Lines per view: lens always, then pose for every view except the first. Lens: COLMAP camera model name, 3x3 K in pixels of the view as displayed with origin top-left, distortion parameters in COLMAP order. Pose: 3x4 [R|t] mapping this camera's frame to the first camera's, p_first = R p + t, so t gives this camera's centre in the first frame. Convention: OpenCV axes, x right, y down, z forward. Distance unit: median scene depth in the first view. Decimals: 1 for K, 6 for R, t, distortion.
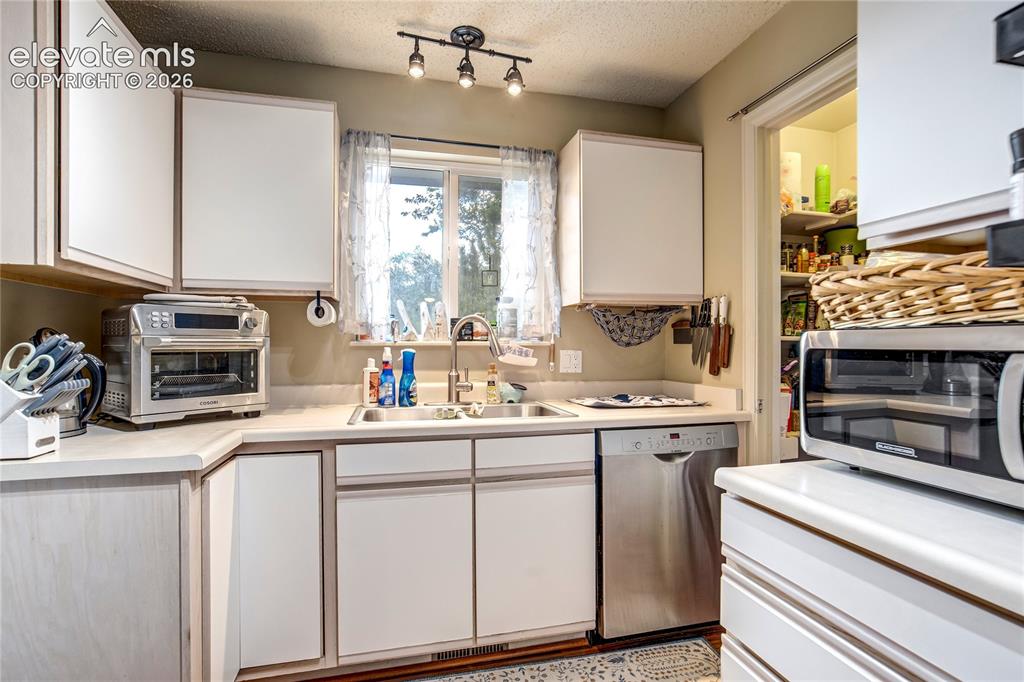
lens RADIAL K [[481.1, 0, 509.2], [0, 481.1, 344.9], [0, 0, 1]] dist [-0.026533, 0.014883]
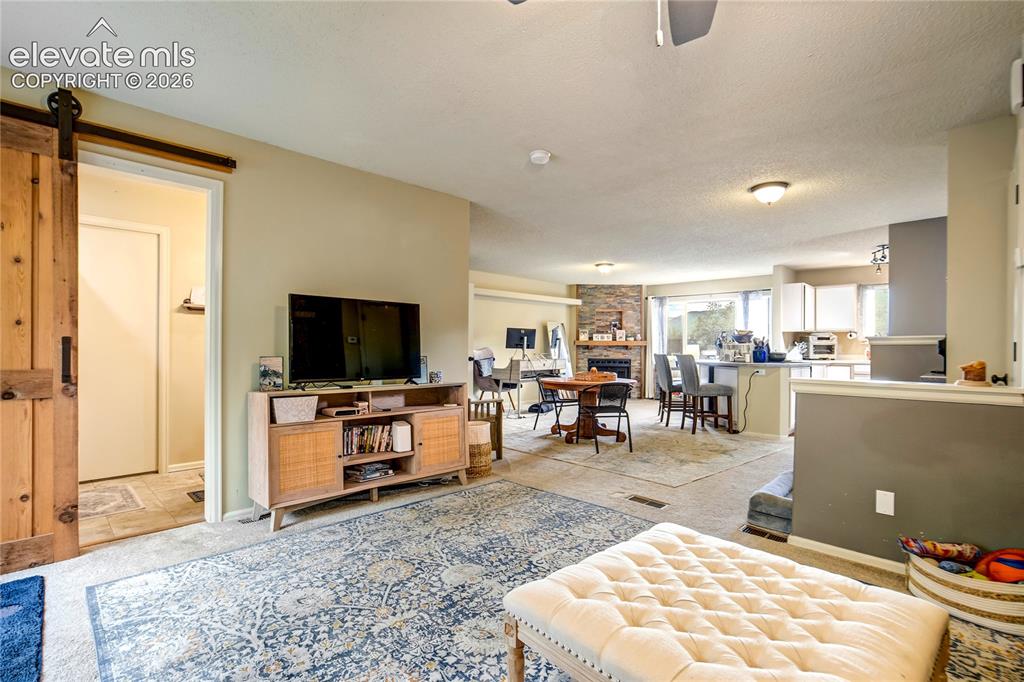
lens RADIAL K [[481.1, 0, 506.9], [0, 481.1, 348.3], [0, 0, 1]] dist [-0.026533, 0.014883]
pose [[0.517624, 0.004168, -0.855598, 1.397756], [-0.000505, 0.999989, 0.004566, 0.021096], [0.855608, -0.001932, 0.517620, -3.227236]]
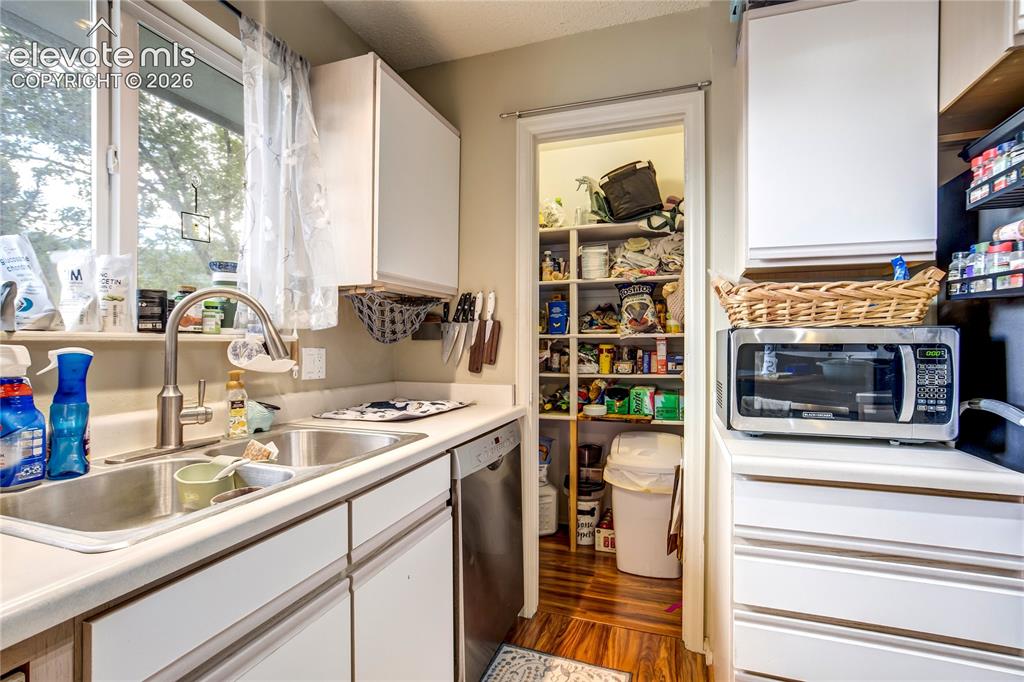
lens RADIAL K [[481.1, 0, 511.5], [0, 481.1, 344.7], [0, 0, 1]] dist [-0.026533, 0.014883]
pose [[0.553597, -0.001368, 0.832783, -0.353439], [-0.000479, 0.999998, 0.001961, 0.004705], [-0.832784, -0.001485, 0.553595, 0.405542]]
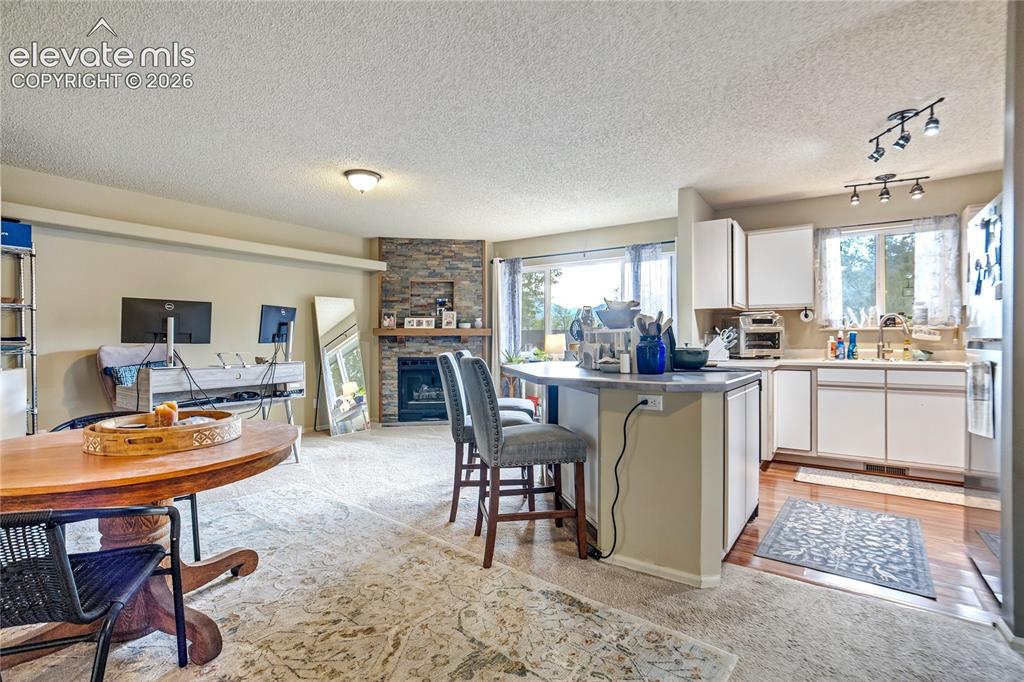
lens RADIAL K [[481.1, 0, 503.3], [0, 481.1, 337.7], [0, 0, 1]] dist [-0.026533, 0.014883]
pose [[0.650492, -0.003530, -0.759505, 0.361575], [0.005358, 0.999986, -0.000059, 0.026889], [0.759494, -0.004031, 0.650502, -1.444935]]
